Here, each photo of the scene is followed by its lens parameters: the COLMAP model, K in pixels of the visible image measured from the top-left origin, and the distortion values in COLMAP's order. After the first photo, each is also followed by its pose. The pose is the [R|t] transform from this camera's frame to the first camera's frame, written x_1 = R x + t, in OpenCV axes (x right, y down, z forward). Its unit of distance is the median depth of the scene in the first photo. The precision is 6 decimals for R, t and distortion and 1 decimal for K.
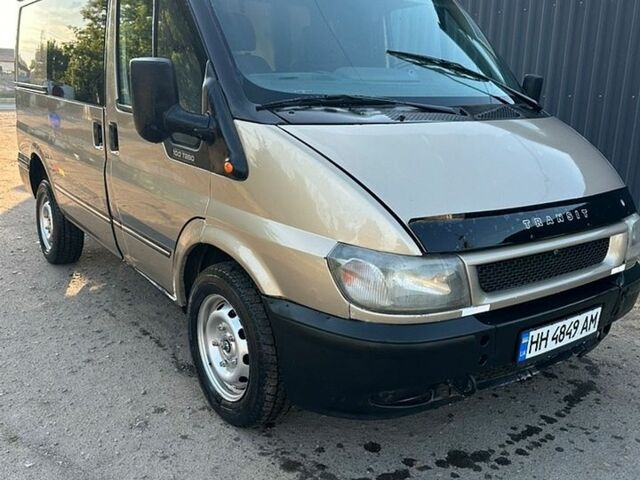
lens RADIAL K [[656.4, 0, 320.0], [0, 656.4, 240.0], [0, 0, 1]] dist [-0.006636, -0.014161]
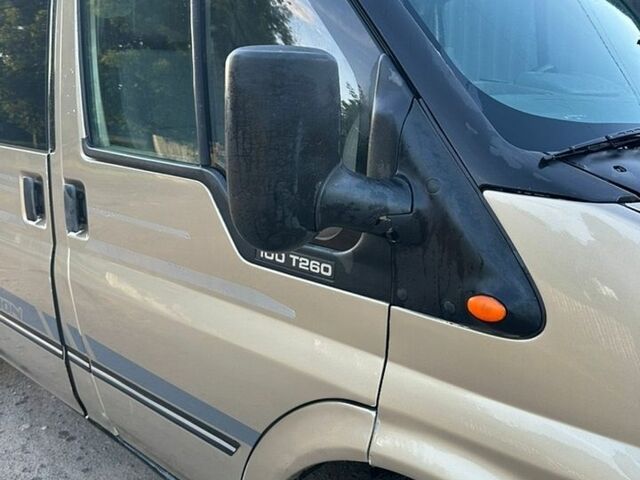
lens RADIAL K [[656.4, 0, 320.0], [0, 656.4, 240.0], [0, 0, 1]] dist [-0.006636, -0.014161]
pose [[0.975402, -0.069314, 0.209254, -0.291004], [0.072377, 0.997353, -0.007005, -0.141237], [-0.208215, 0.021978, 0.977836, 0.552109]]
